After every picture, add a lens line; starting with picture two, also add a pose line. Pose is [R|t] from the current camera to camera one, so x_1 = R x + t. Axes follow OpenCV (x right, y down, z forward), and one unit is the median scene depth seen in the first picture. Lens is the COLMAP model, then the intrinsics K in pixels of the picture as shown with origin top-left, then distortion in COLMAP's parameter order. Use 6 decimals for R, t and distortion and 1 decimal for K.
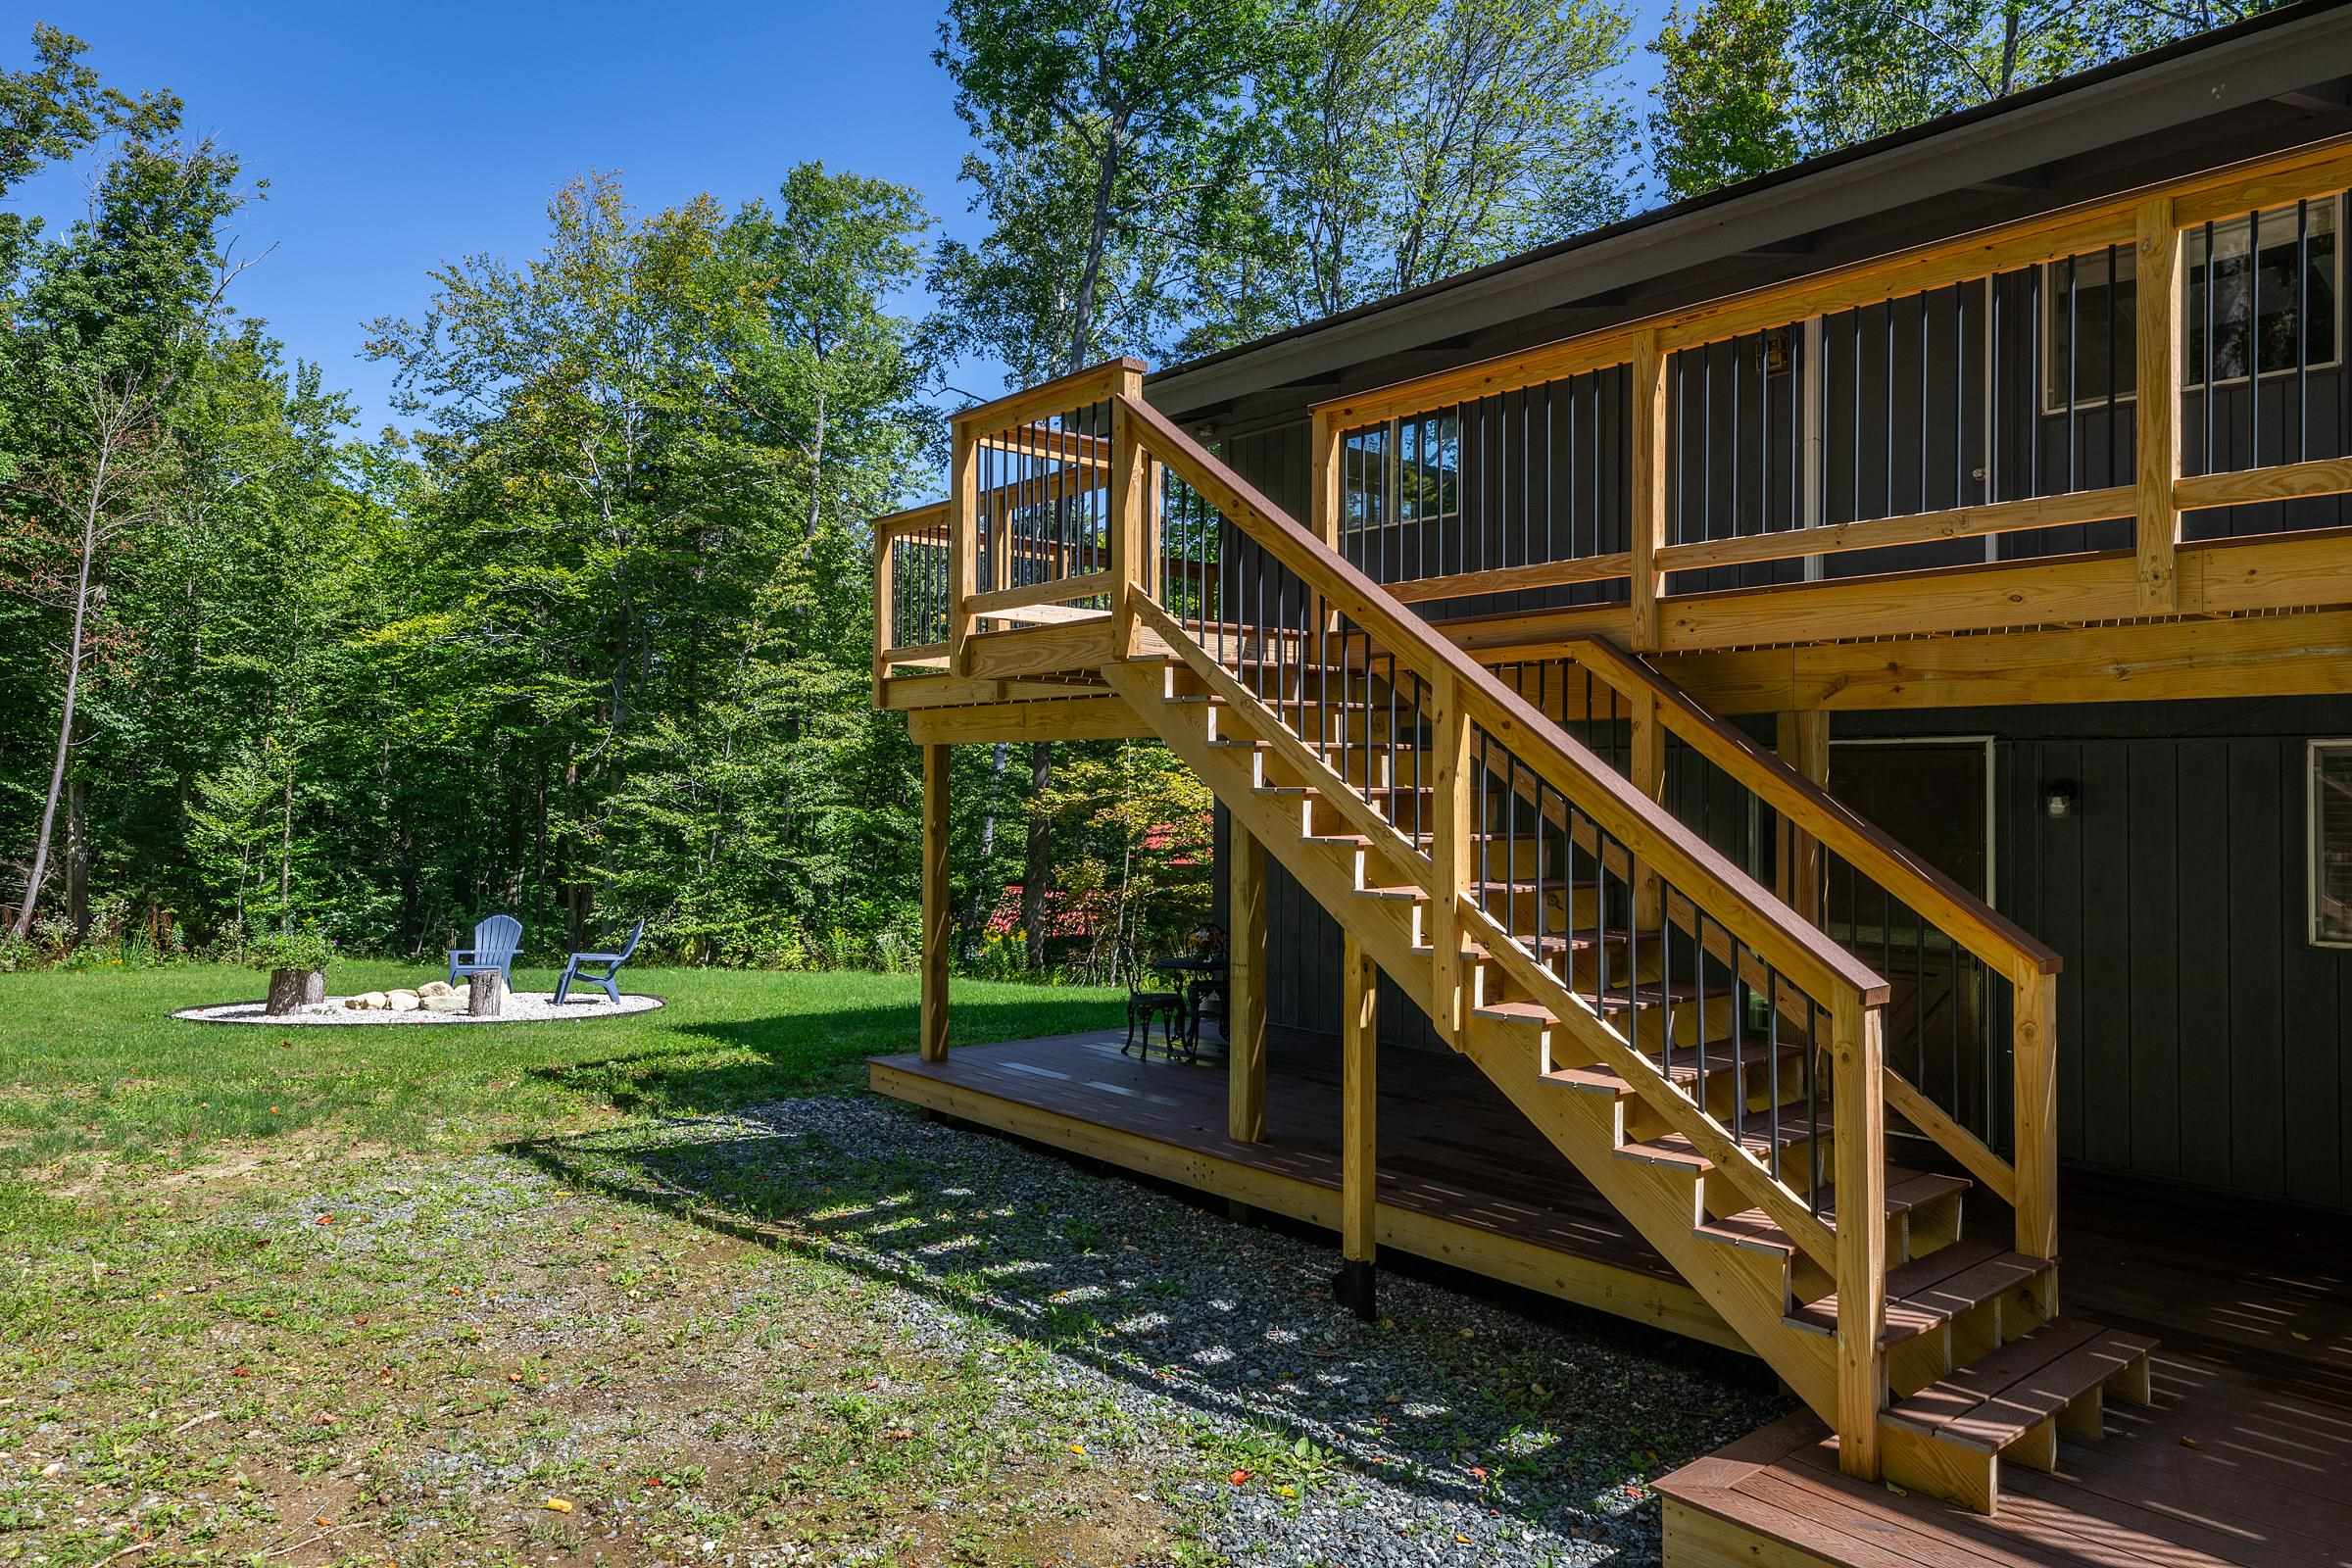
lens RADIAL K [[1543.3, 0, 1168.3], [0, 1543.3, 787.5], [0, 0, 1]] dist [-0.005439, -0.003351]
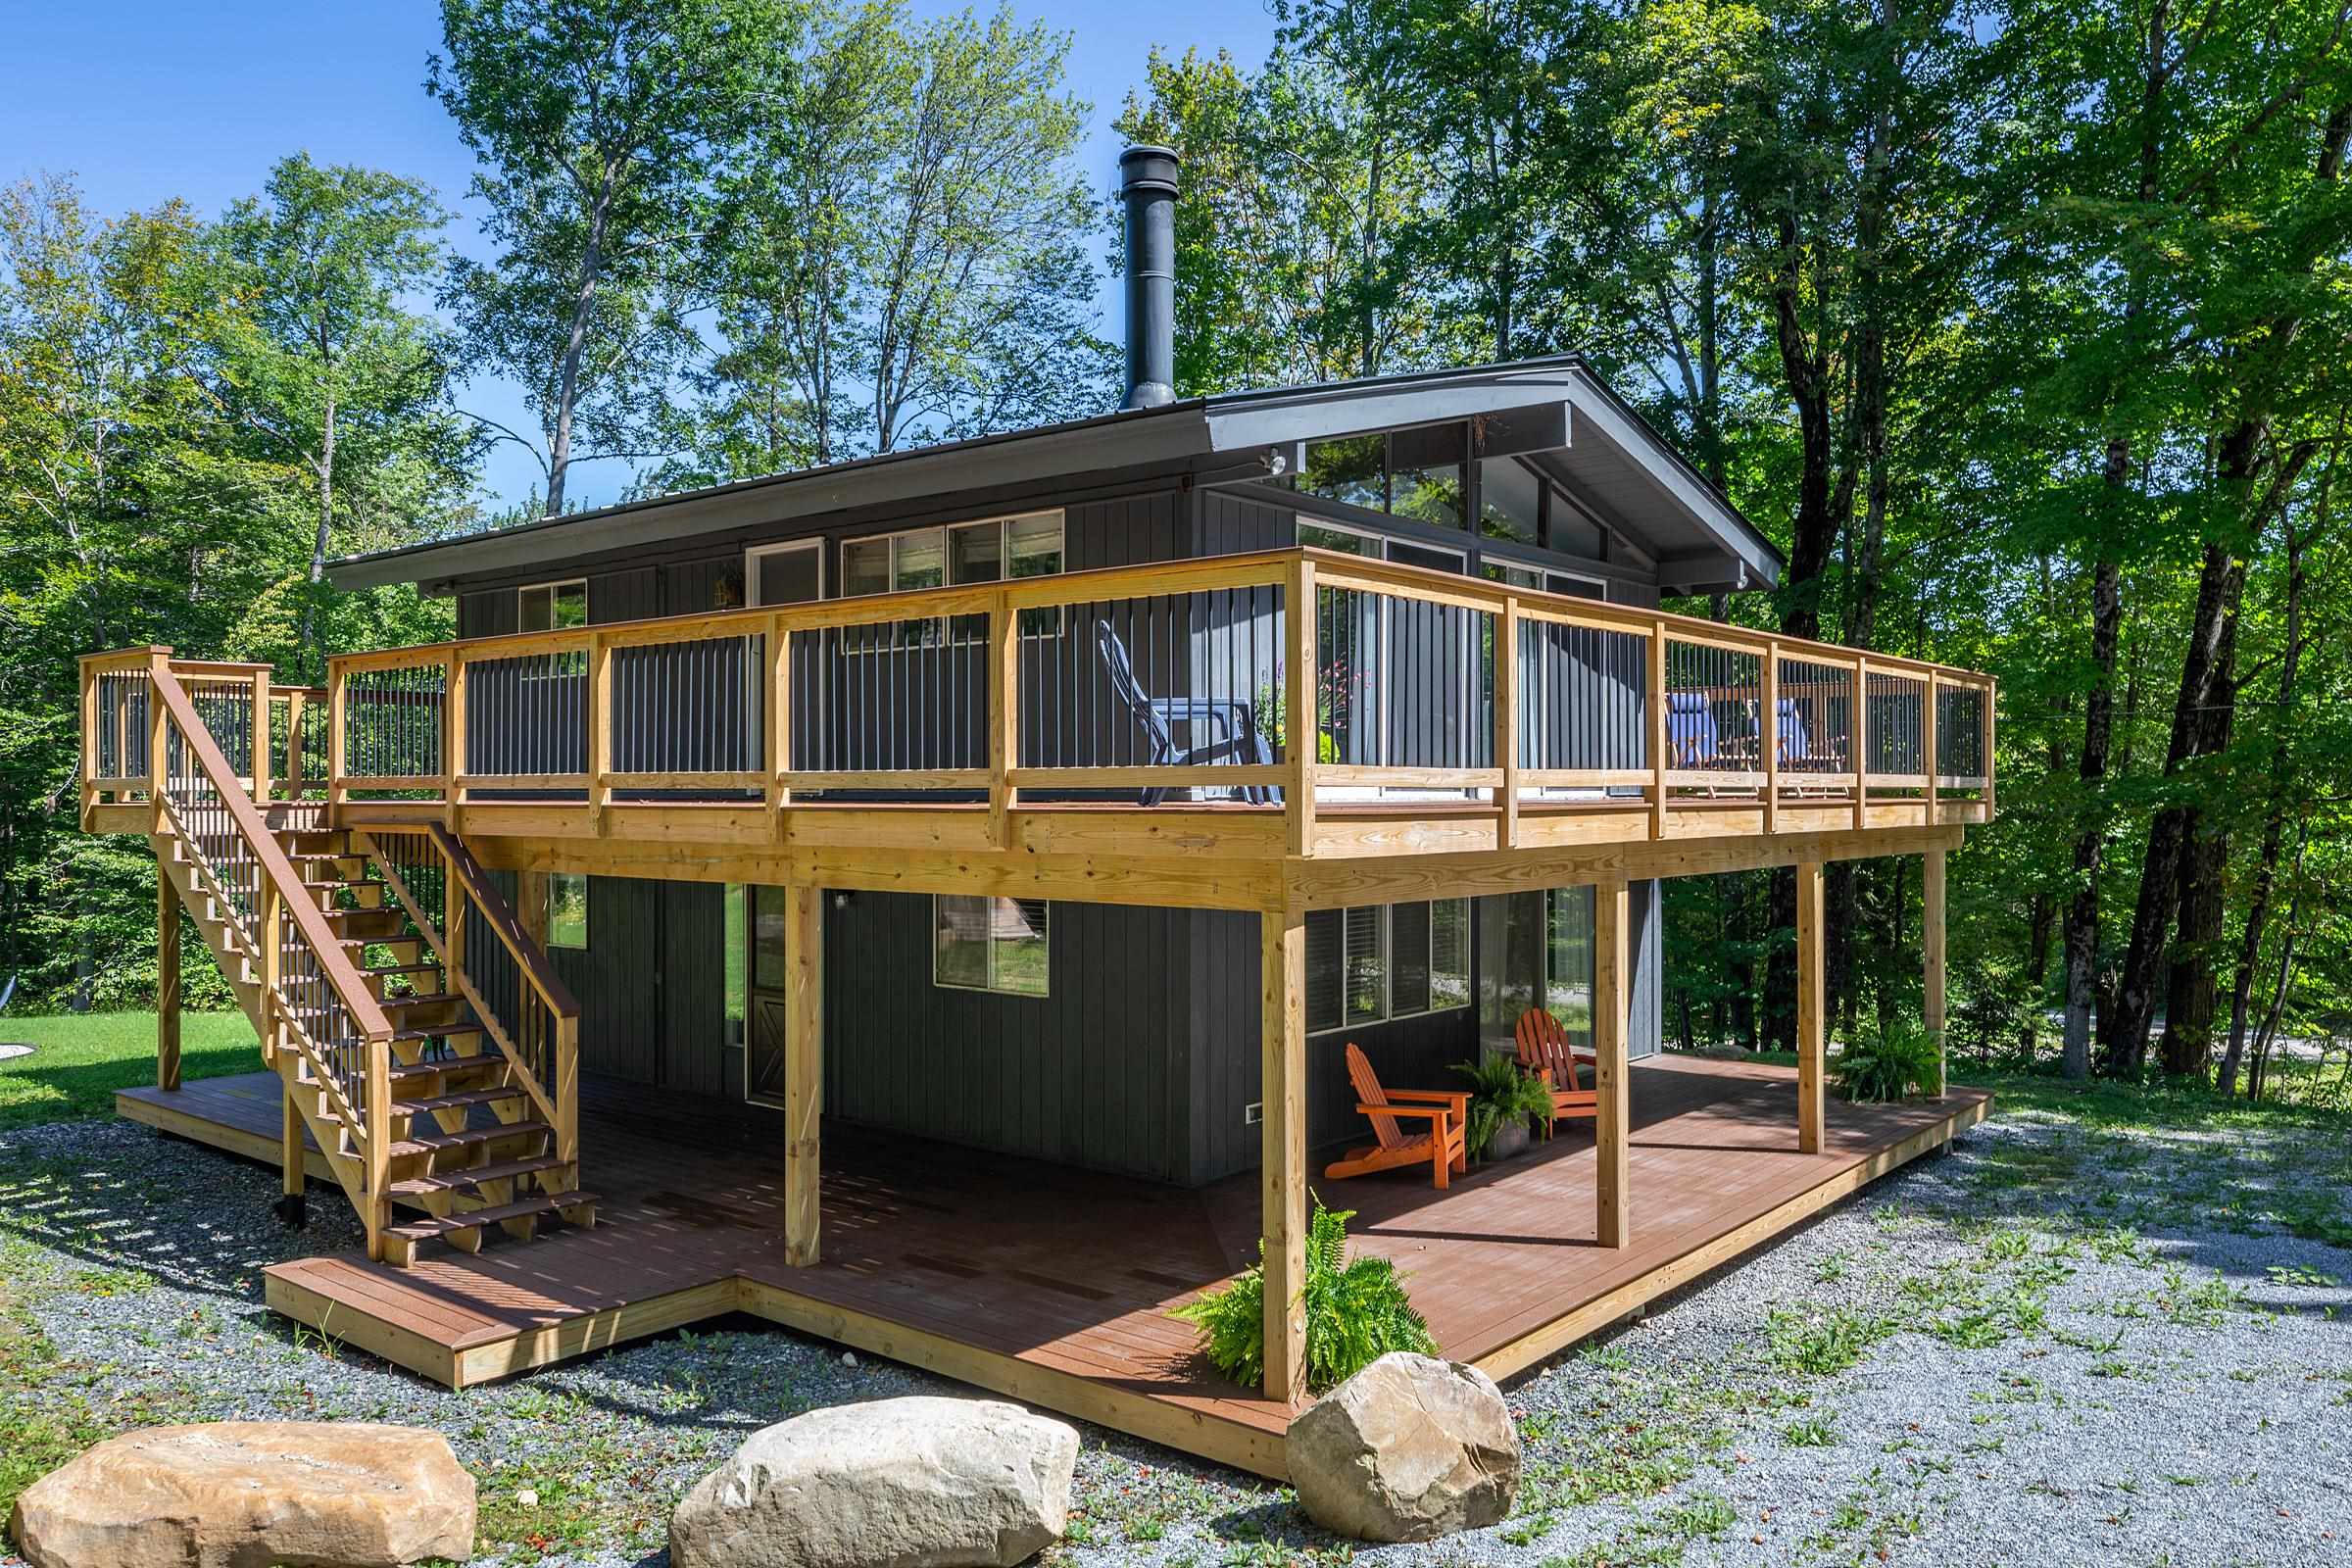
lens RADIAL K [[1708.0, 0, 1165.9], [0, 1708.0, 809.7], [0, 0, 1]] dist [0.002339, 0.032217]
pose [[0.982732, -0.011607, 0.184671, 0.099630], [0.007898, 0.999752, 0.020805, -0.024914], [-0.184867, -0.018987, 0.982580, -0.165869]]
